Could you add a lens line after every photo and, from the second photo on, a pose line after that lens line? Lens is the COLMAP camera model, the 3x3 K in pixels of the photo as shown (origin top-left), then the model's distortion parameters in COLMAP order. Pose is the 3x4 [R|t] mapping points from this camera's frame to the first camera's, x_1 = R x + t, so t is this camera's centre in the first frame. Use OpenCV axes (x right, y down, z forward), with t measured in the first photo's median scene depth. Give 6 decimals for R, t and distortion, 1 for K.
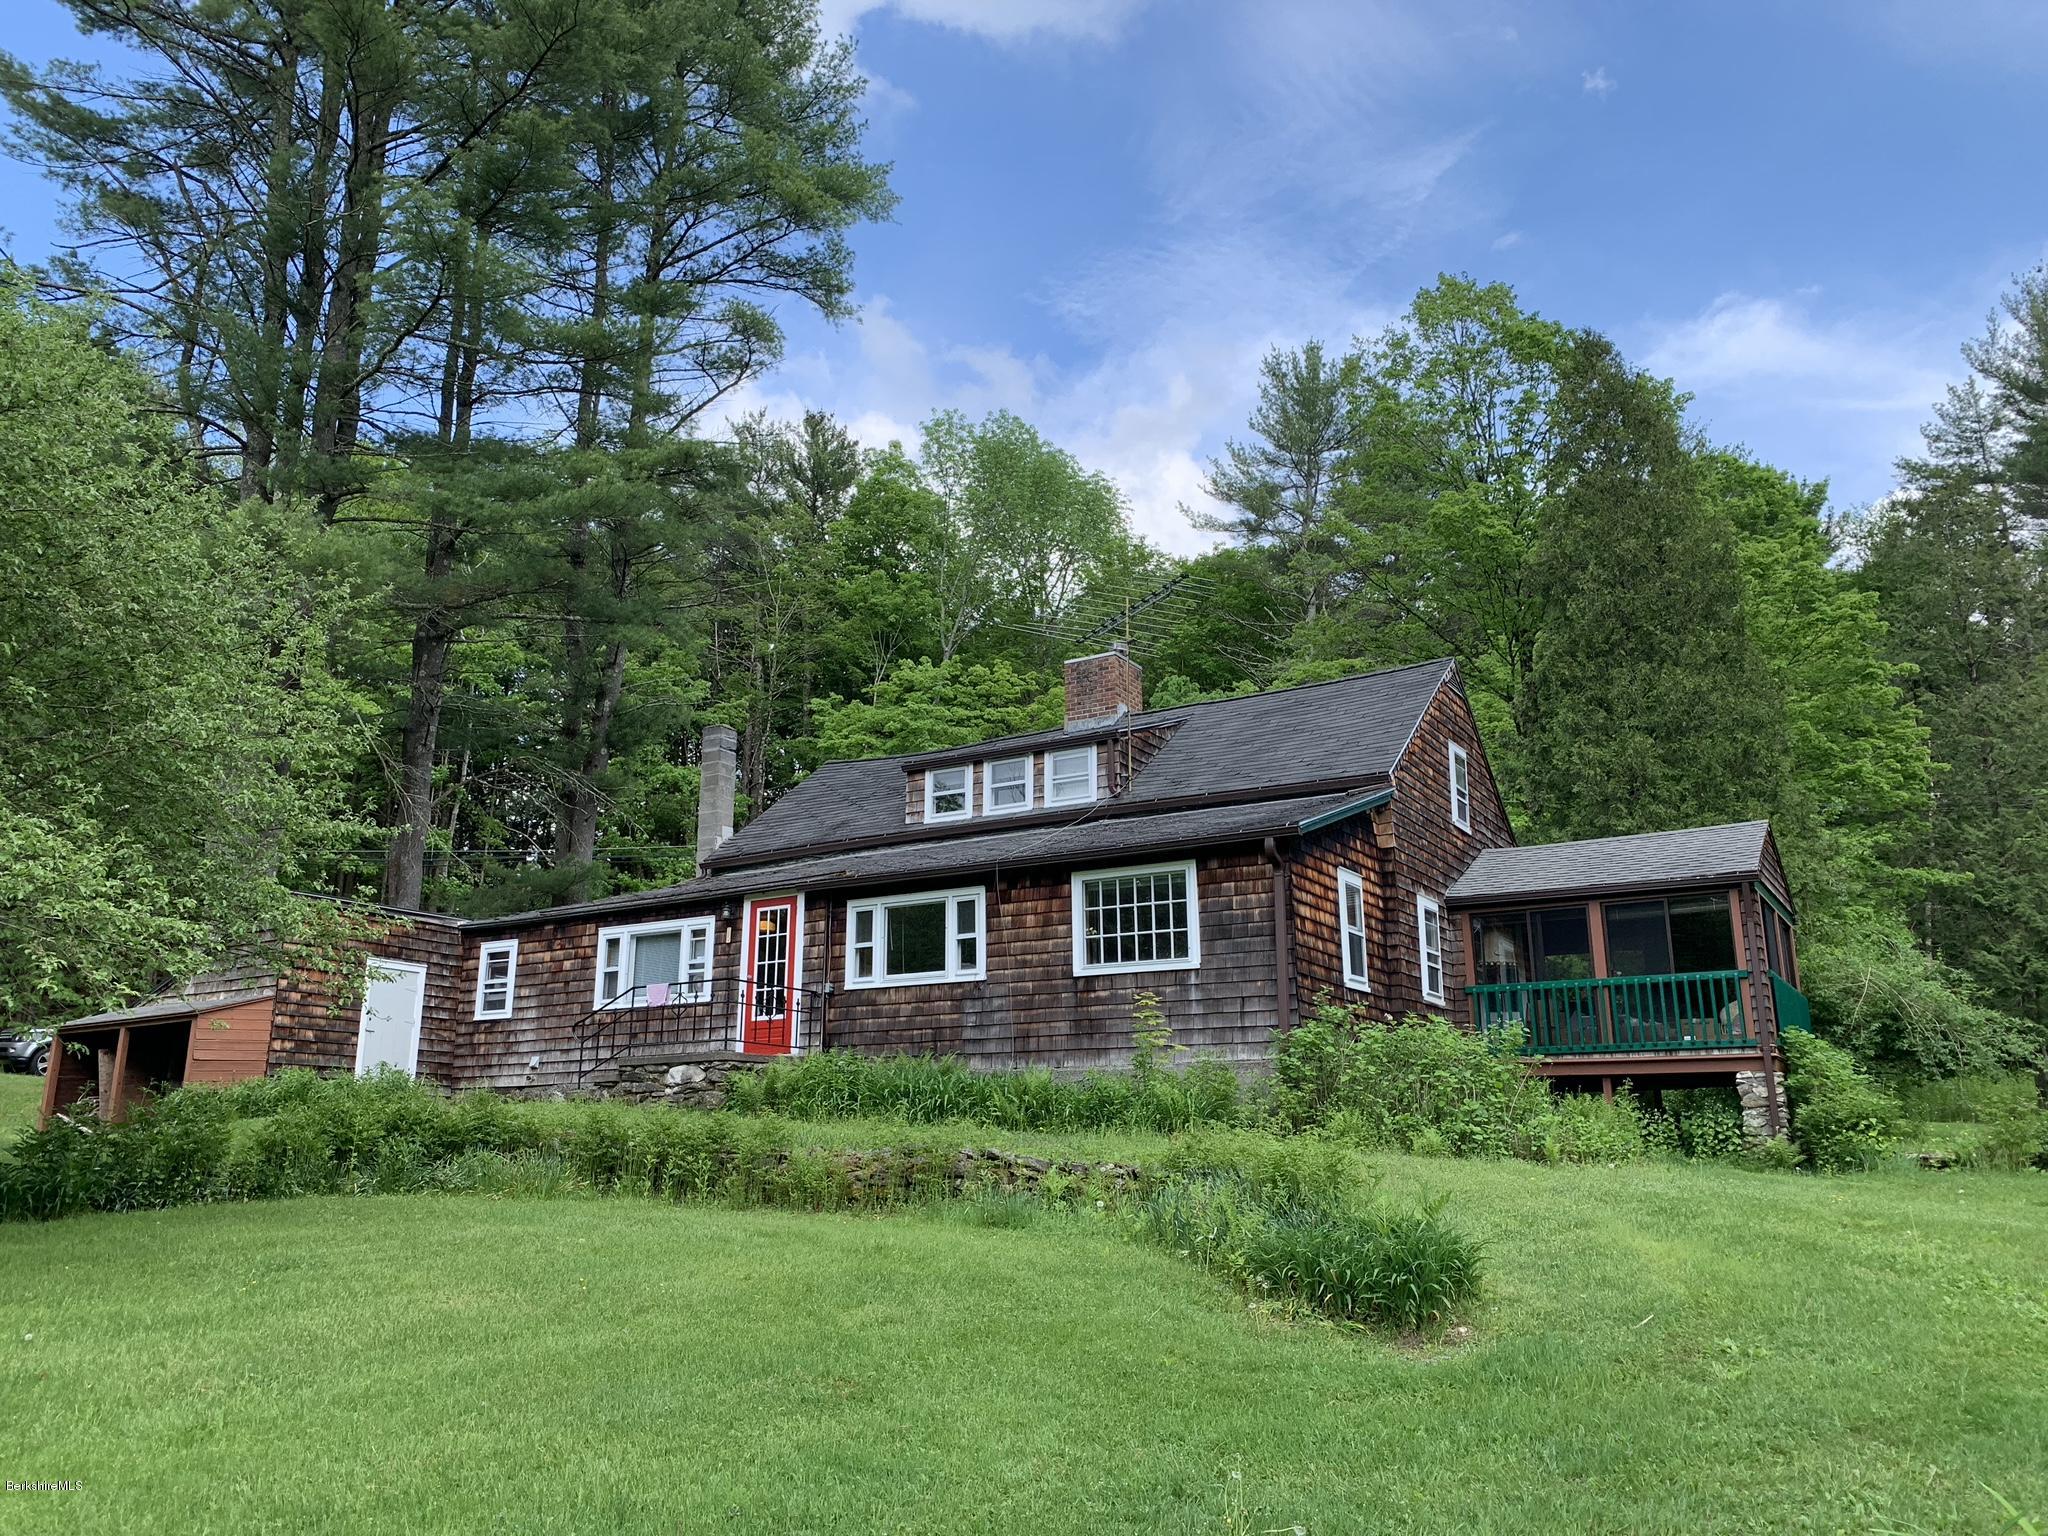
lens RADIAL K [[1579.4, 0, 1023.1], [0, 1579.4, 771.2], [0, 0, 1]] dist [0.022924, -0.029373]
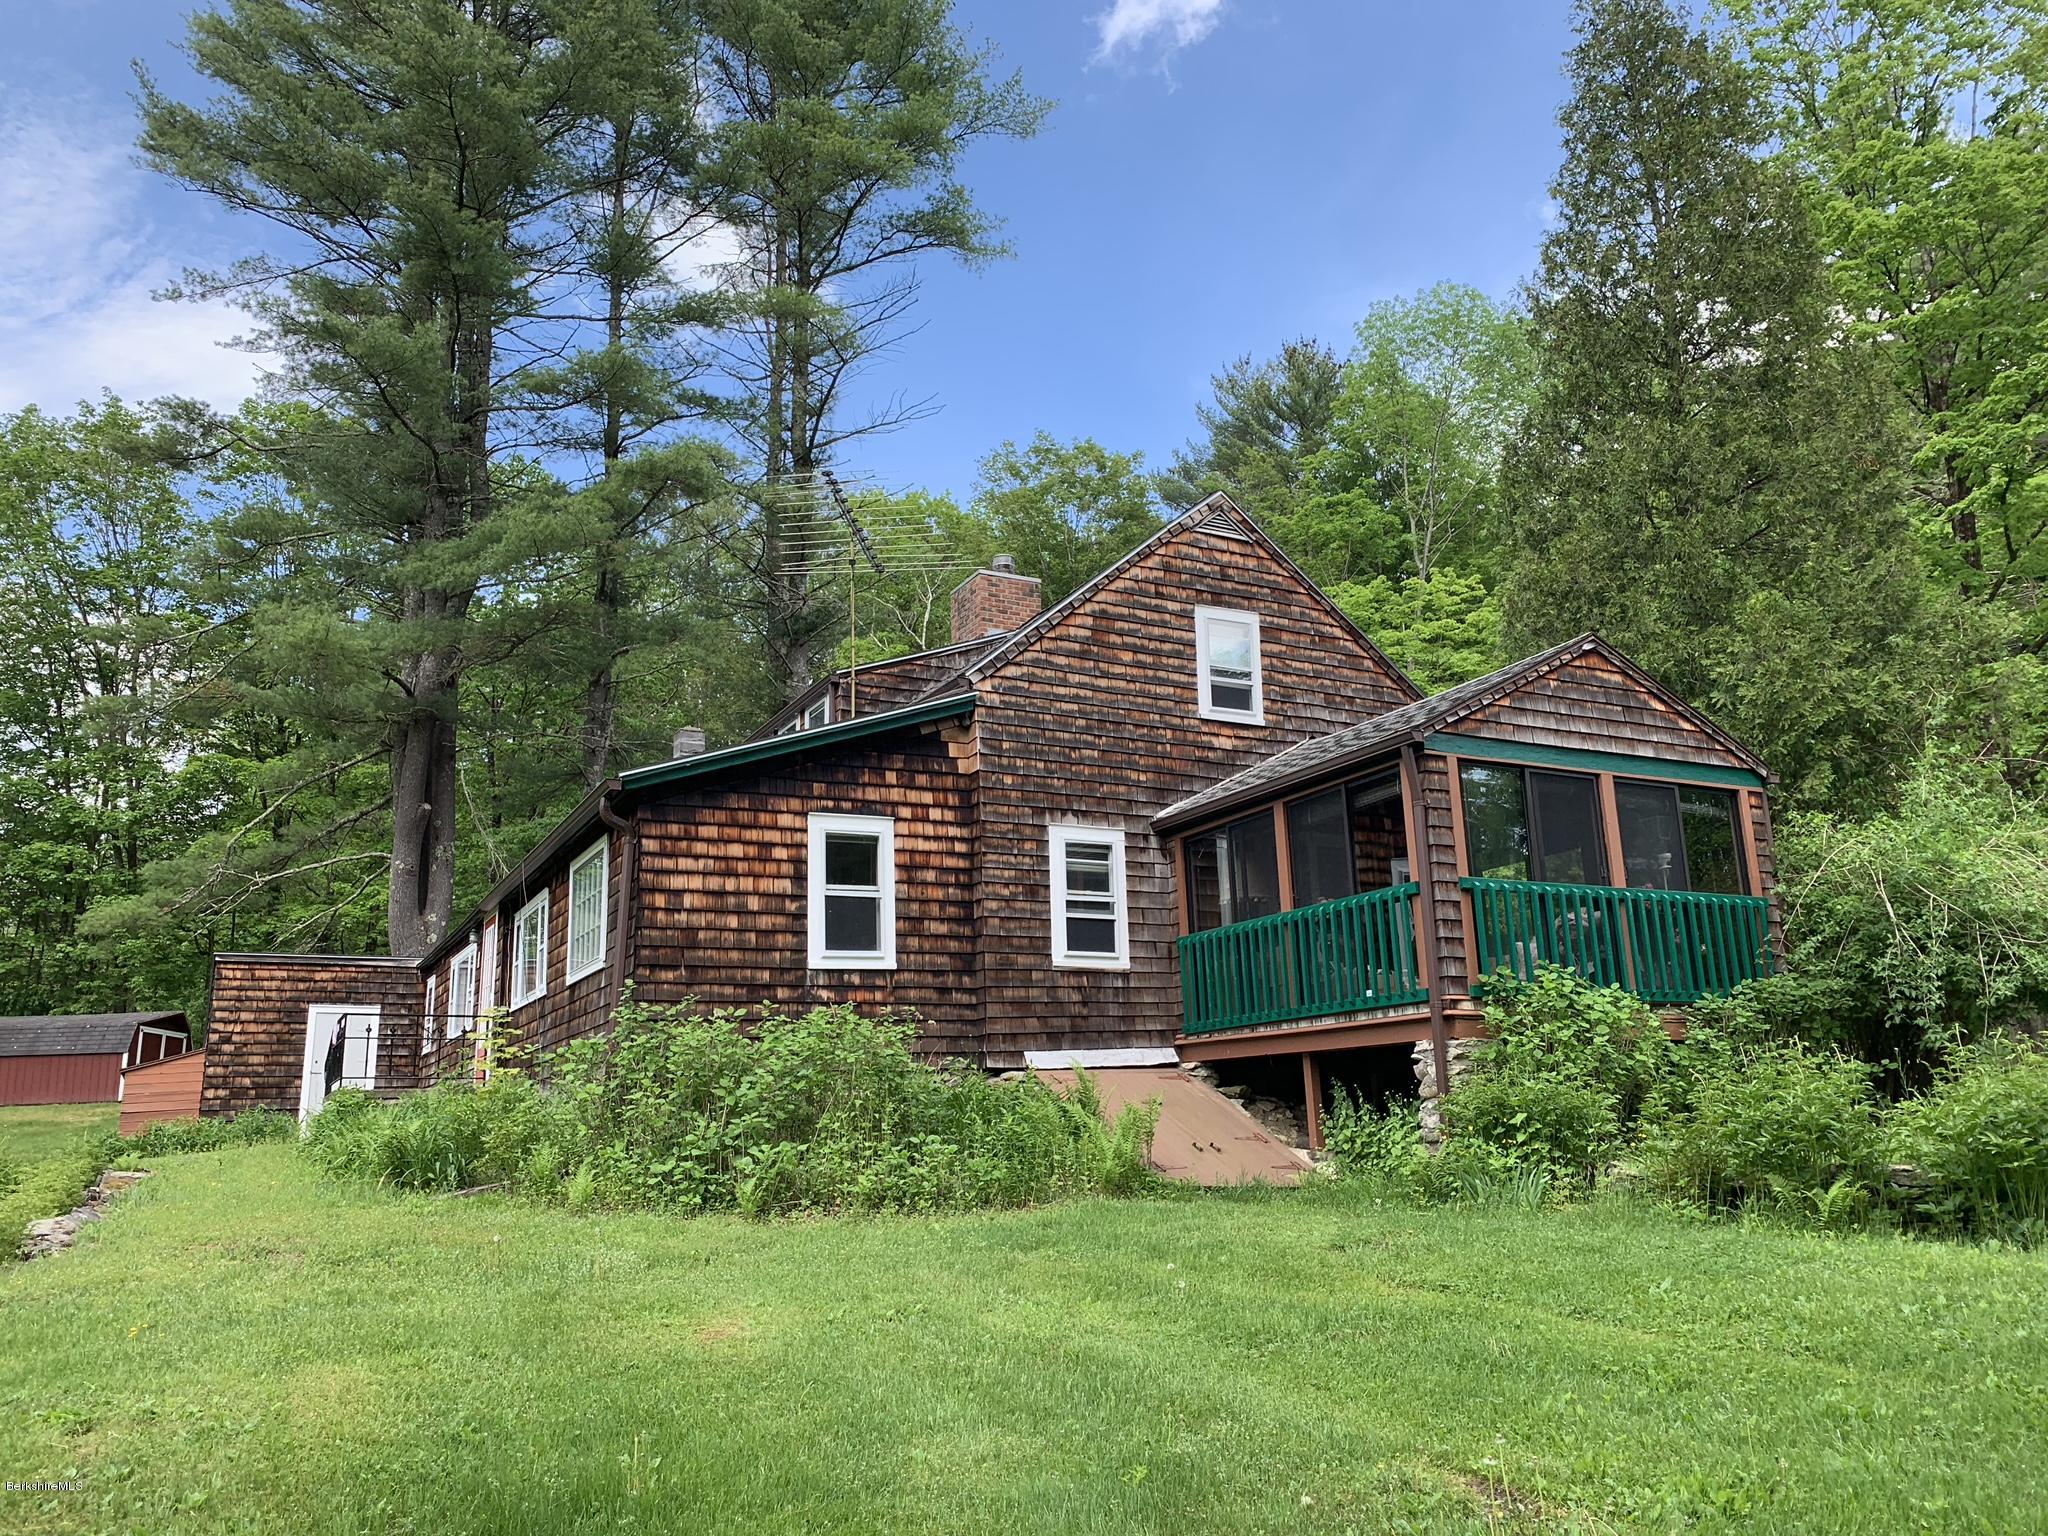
lens RADIAL K [[1579.4, 0, 984.0], [0, 1579.4, 770.7], [0, 0, 1]] dist [0.022924, -0.029373]
pose [[0.842686, -0.149934, -0.517107, 0.629115], [0.159598, 0.986838, -0.026048, 0.068644], [0.514207, -0.060579, 0.855524, 0.360243]]
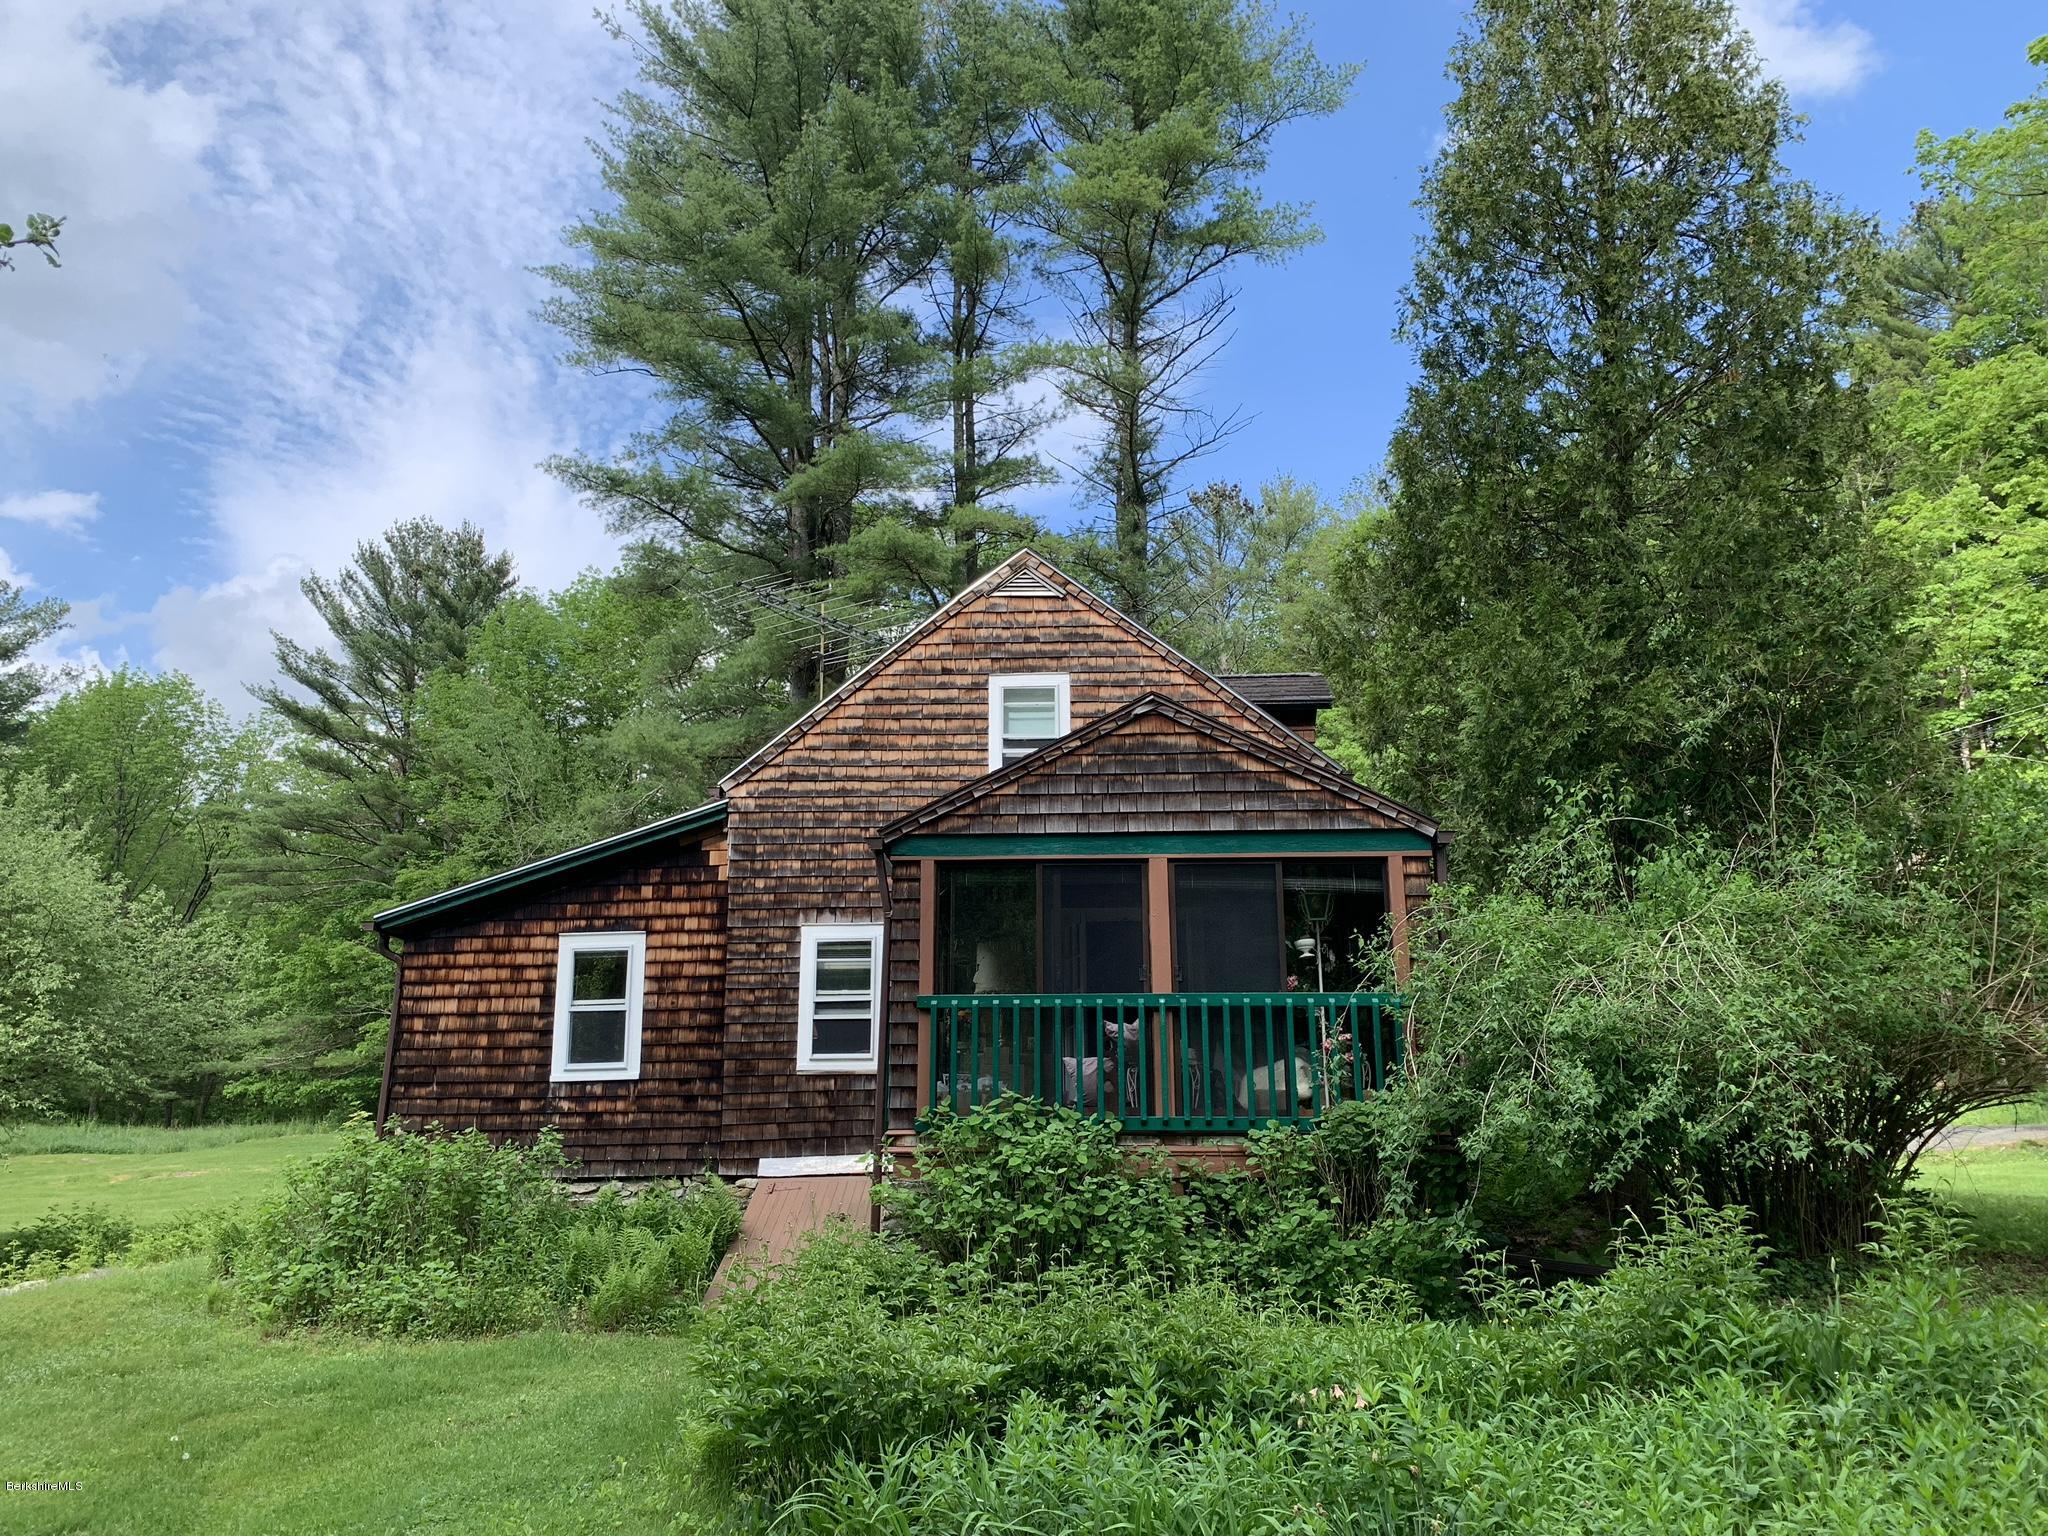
lens RADIAL K [[1579.4, 0, 1010.3], [0, 1579.4, 749.8], [0, 0, 1]] dist [0.022924, -0.029373]
pose [[0.483726, -0.224041, -0.846059, 0.968739], [0.224445, 0.966109, -0.127507, 0.117401], [0.845951, -0.128215, 0.517617, 0.731099]]
